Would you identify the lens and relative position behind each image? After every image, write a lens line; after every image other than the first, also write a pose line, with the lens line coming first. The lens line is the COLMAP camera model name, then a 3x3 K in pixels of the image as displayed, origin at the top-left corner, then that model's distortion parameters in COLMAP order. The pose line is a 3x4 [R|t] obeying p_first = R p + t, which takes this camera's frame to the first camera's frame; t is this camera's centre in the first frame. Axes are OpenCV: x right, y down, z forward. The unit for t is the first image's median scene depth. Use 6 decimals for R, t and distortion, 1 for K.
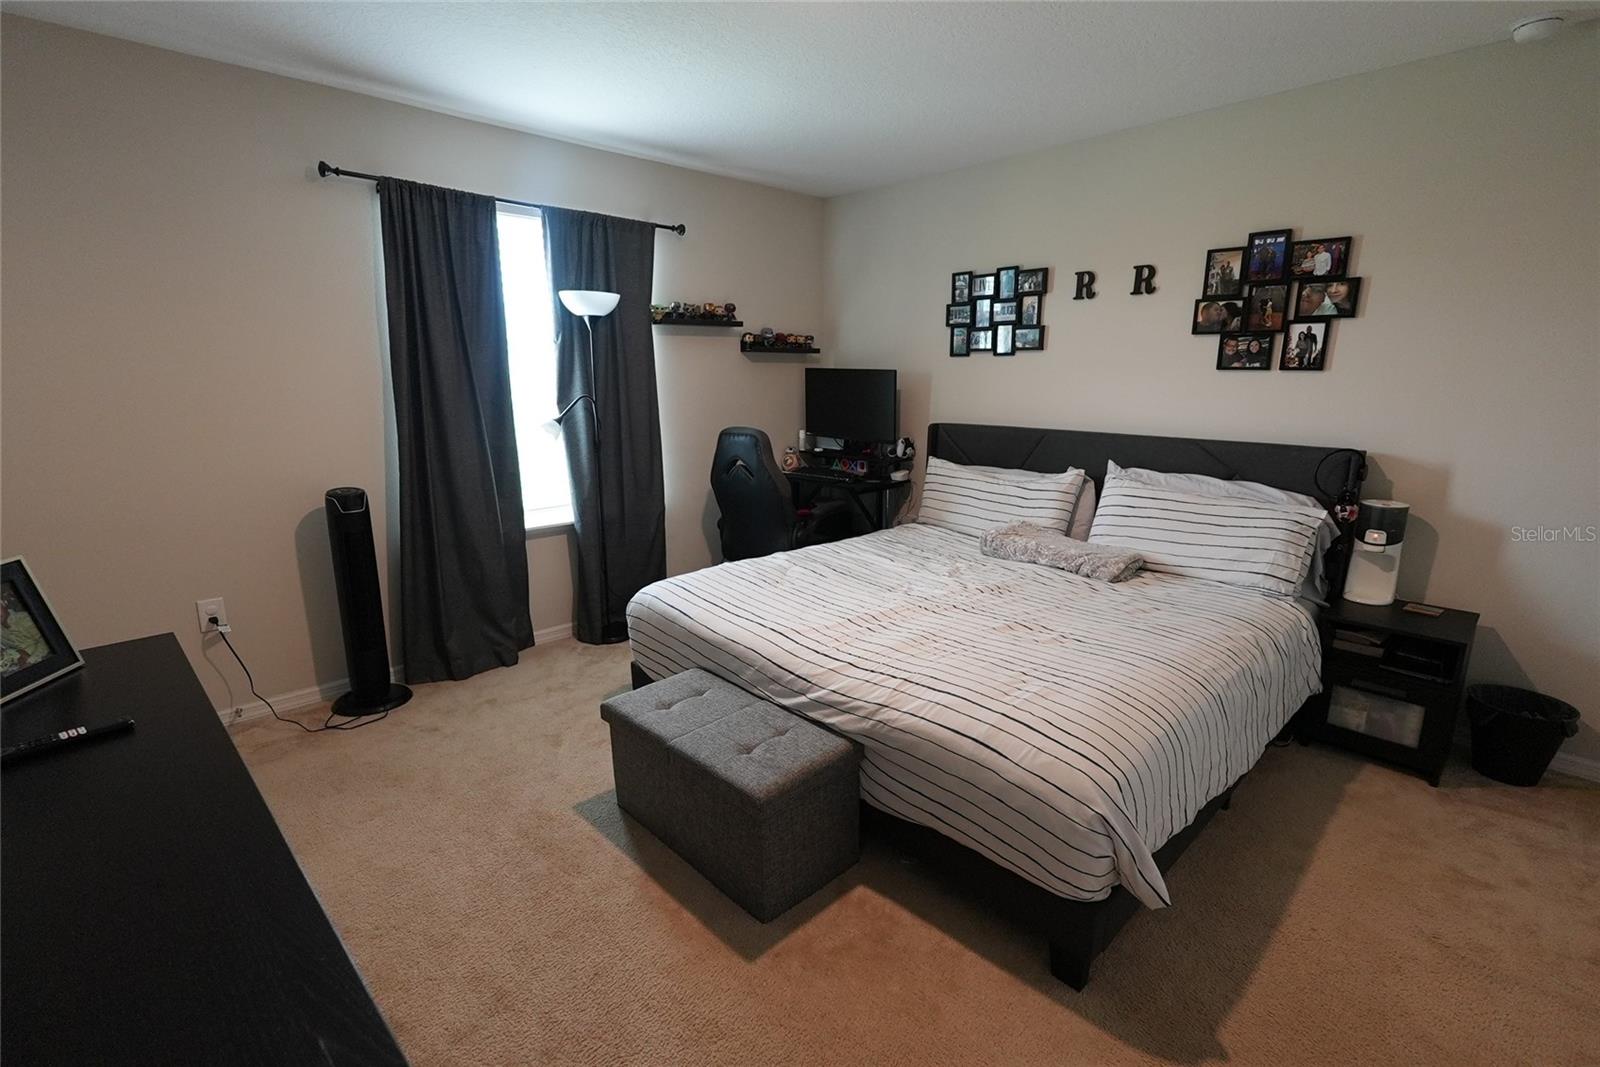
lens RADIAL K [[735.9, 0, 797.9], [0, 735.9, 531.3], [0, 0, 1]] dist [-0.000262, 0.000875]
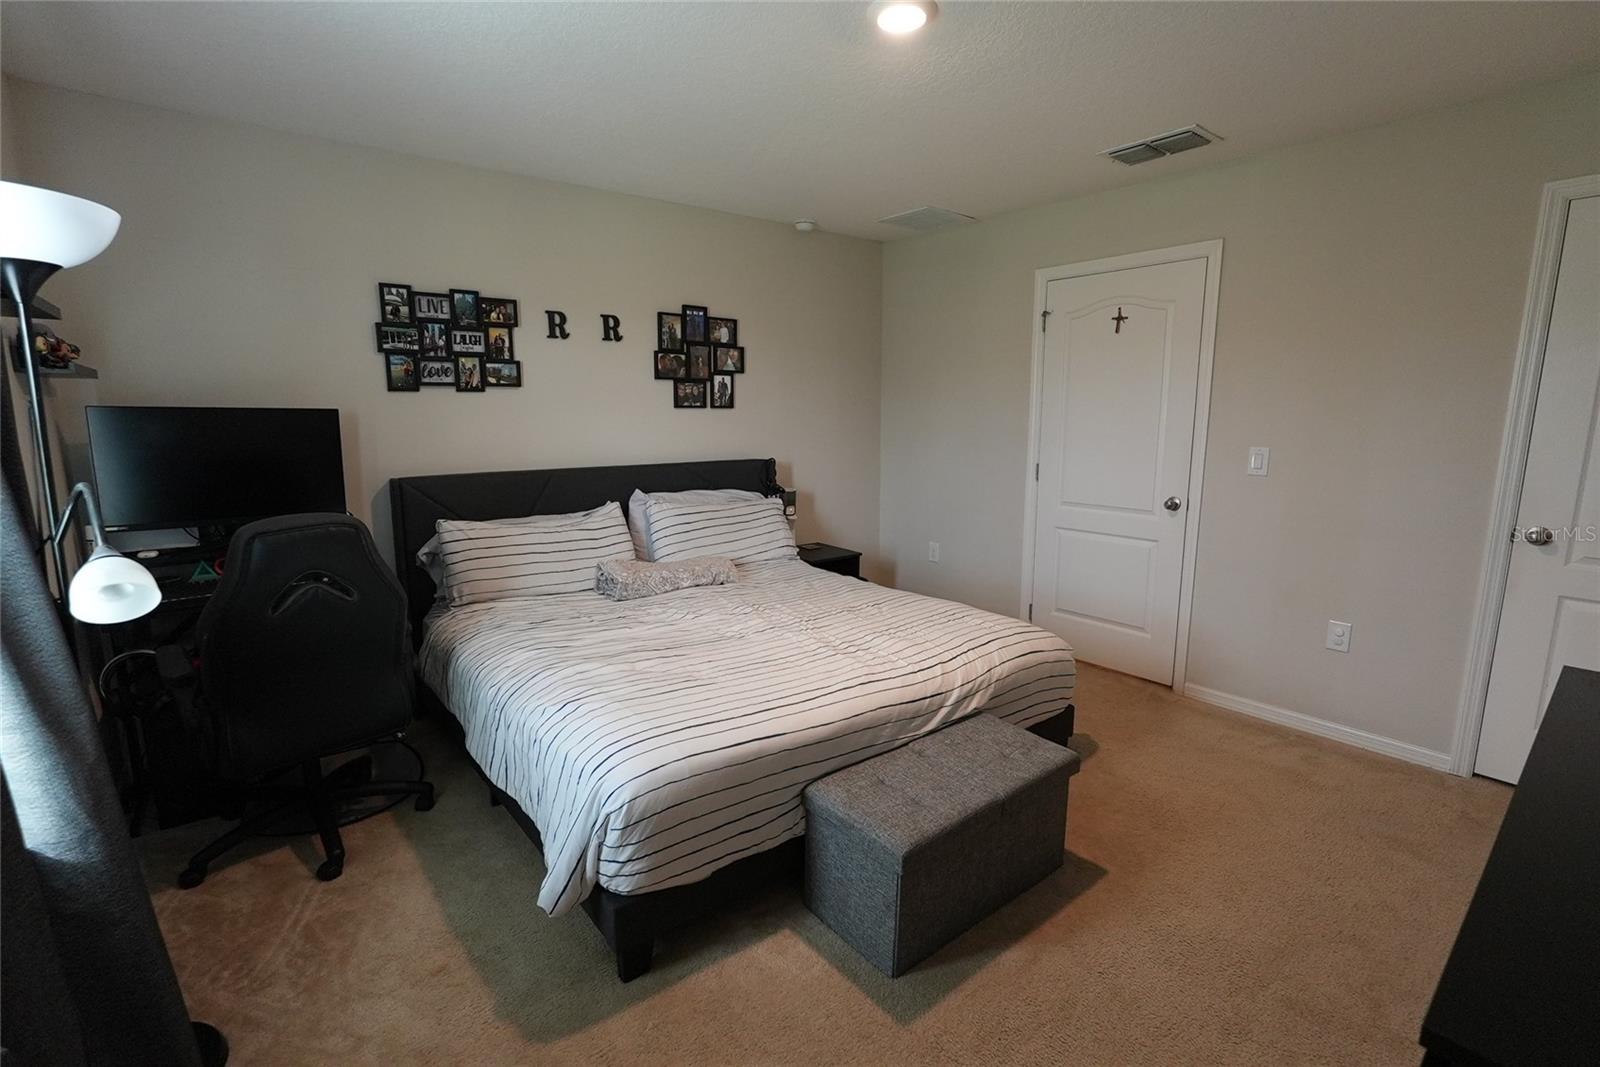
lens RADIAL K [[735.9, 0, 797.9], [0, 735.9, 531.3], [0, 0, 1]] dist [-0.000262, 0.000875]
pose [[0.088736, -0.169062, 0.981603, -0.709498], [0.213298, 0.965854, 0.147068, -0.160428], [-0.972949, 0.196324, 0.121767, 0.704968]]
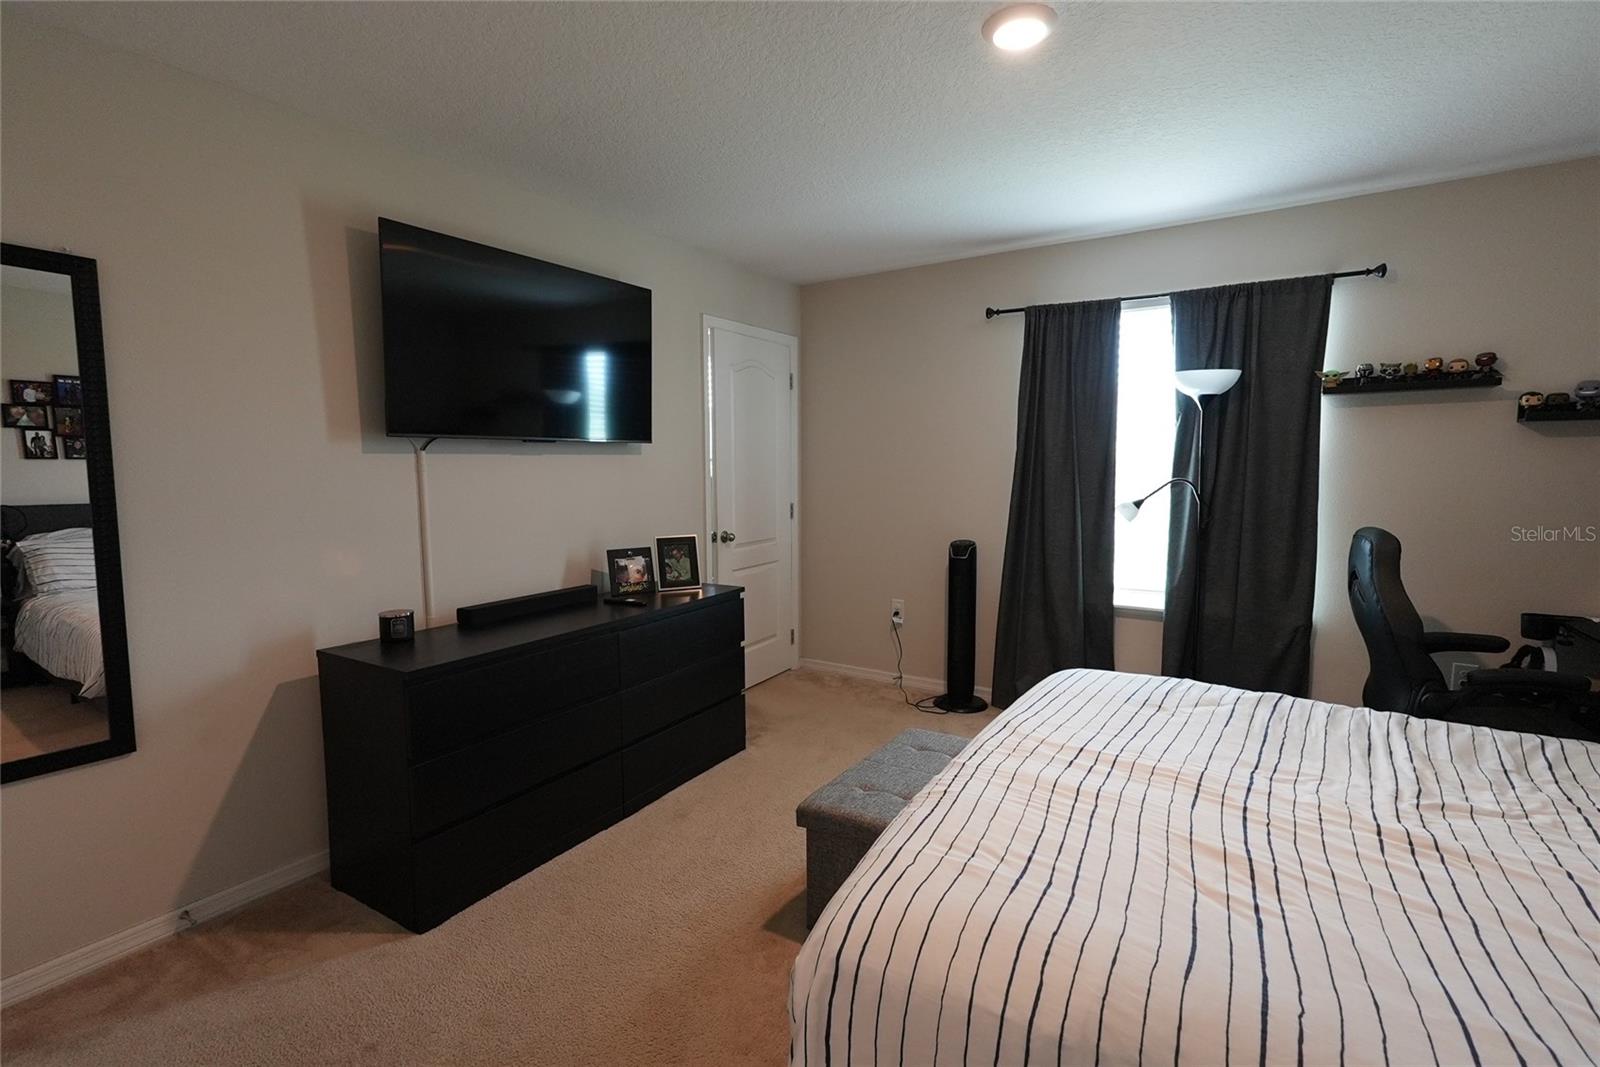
lens RADIAL K [[731.3, 0, 795.6], [0, 731.3, 537.1], [0, 0, 1]] dist [0.000016, -0.000112]
pose [[0.225072, 0.095400, -0.969660, 0.592769], [-0.204194, 0.977714, 0.048796, -0.064559], [0.952705, 0.187016, 0.239536, 0.363836]]
